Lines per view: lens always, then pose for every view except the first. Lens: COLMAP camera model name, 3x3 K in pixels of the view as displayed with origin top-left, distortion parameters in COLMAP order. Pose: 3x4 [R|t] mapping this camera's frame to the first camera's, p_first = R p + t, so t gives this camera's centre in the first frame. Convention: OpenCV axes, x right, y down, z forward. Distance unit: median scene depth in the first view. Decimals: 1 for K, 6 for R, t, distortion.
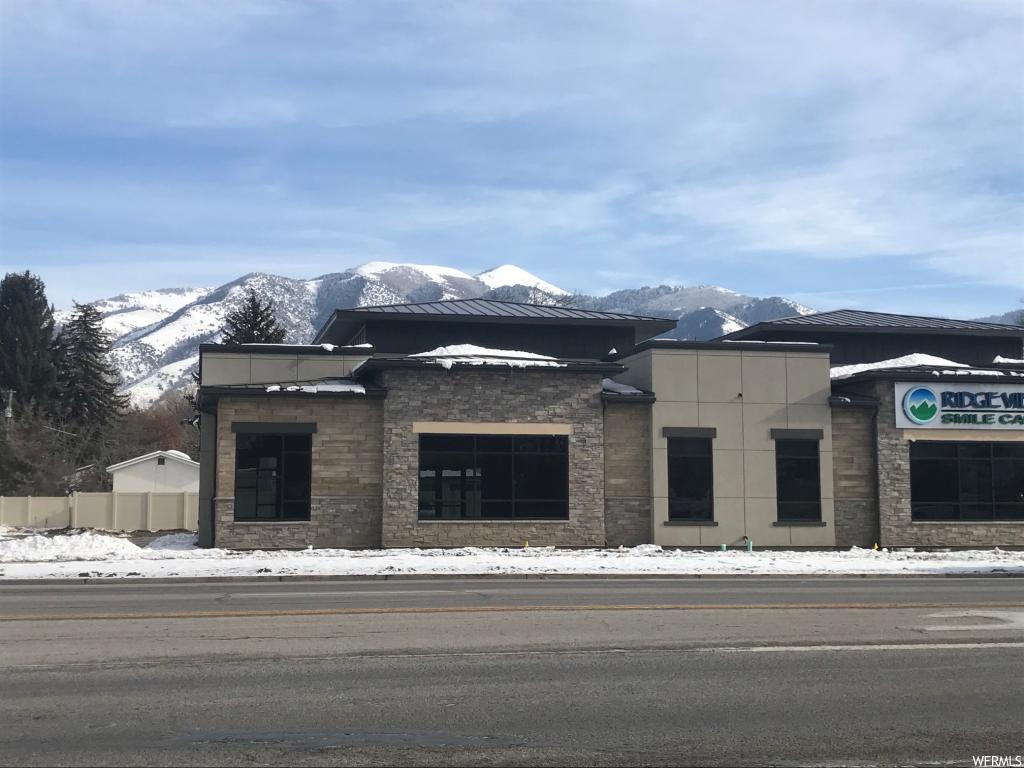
lens RADIAL K [[1547.3, 0, 511.7], [0, 1547.3, 382.6], [0, 0, 1]] dist [0.058338, 0.000000]
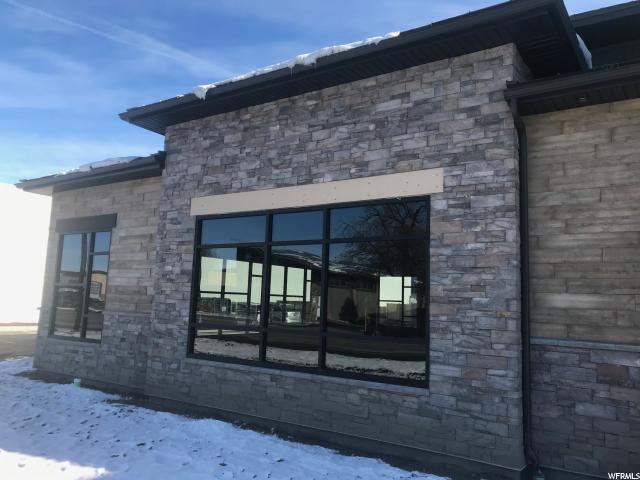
lens RADIAL K [[516.8, 0, 320.3], [0, 516.8, 242.4], [0, 0, 1]] dist [0.028028, -0.008585]
pose [[0.673934, -0.057062, -0.736585, 0.126067], [0.034534, 0.998356, -0.045744, 0.054110], [0.737984, 0.005392, 0.674796, 0.885728]]
